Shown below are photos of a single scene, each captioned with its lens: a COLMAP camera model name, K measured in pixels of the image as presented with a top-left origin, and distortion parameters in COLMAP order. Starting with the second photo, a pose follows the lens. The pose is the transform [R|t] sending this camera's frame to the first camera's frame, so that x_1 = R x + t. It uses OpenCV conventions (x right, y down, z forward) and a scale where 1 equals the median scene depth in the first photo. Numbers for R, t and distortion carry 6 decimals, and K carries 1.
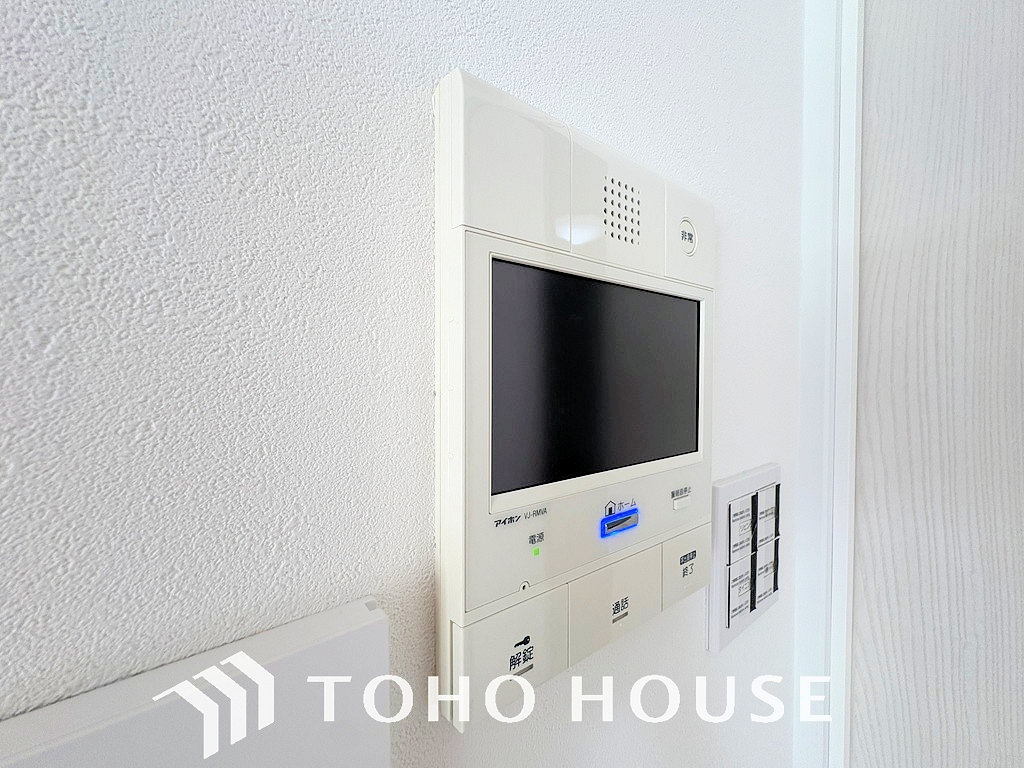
lens RADIAL K [[411.5, 0, 512.4], [0, 411.5, 378.1], [0, 0, 1]] dist [-0.001027, 0.000276]
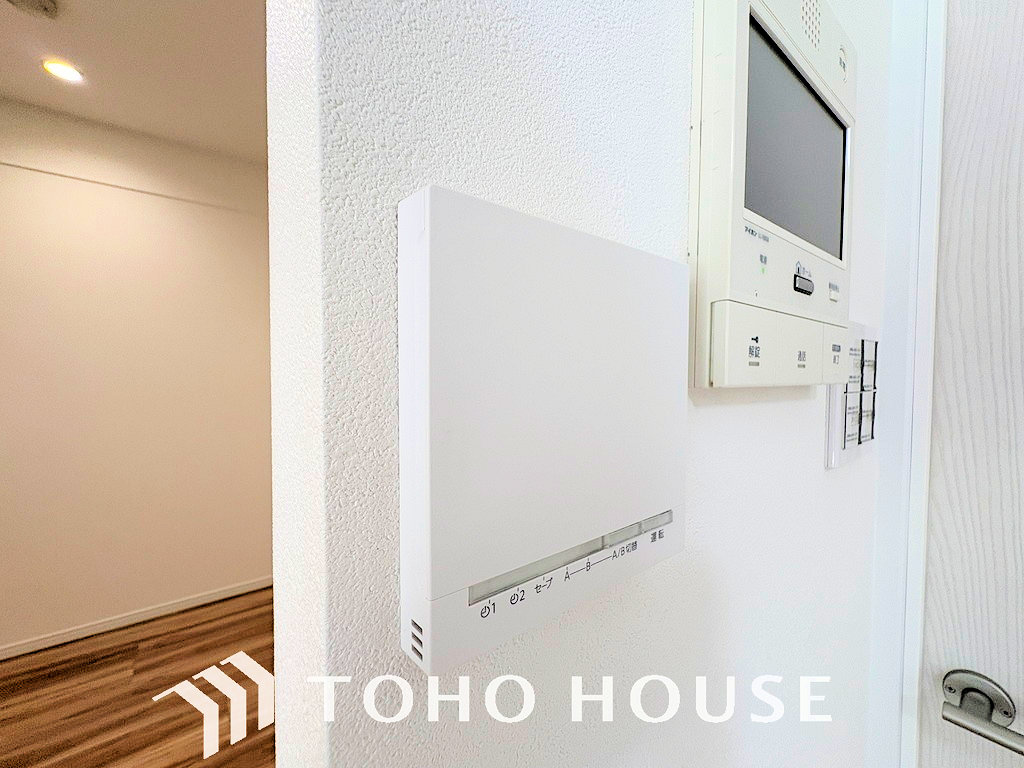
lens RADIAL K [[411.5, 0, 511.3], [0, 411.5, 386.4], [0, 0, 1]] dist [-0.001027, 0.000276]
pose [[0.999992, 0.002715, -0.003059, -0.299830], [-0.002681, 0.999938, 0.010791, 0.332949], [0.003088, -0.010783, 0.999937, -0.099034]]
